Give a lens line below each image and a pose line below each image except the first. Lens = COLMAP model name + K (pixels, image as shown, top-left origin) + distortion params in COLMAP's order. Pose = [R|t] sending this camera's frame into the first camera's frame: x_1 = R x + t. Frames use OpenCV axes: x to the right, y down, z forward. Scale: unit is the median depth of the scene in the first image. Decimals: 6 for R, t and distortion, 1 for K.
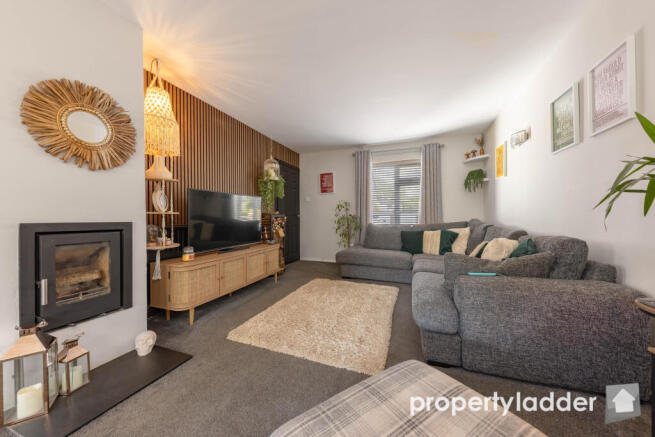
lens RADIAL K [[224.7, 0, 327.5], [0, 224.7, 218.5], [0, 0, 1]] dist [-0.000273, -0.000265]
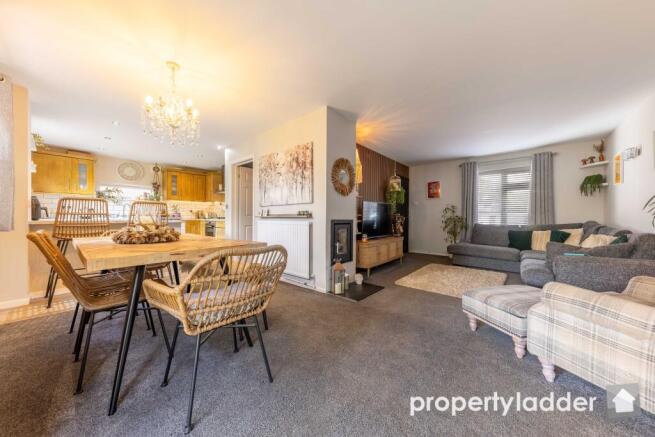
lens RADIAL K [[224.7, 0, 327.5], [0, 224.7, 218.5], [0, 0, 1]] dist [-0.000273, -0.000265]
pose [[0.940464, 0.009625, -0.339757, -0.168332], [-0.009995, 0.999950, 0.000661, 0.002735], [0.339746, 0.002774, 0.940513, -0.436658]]
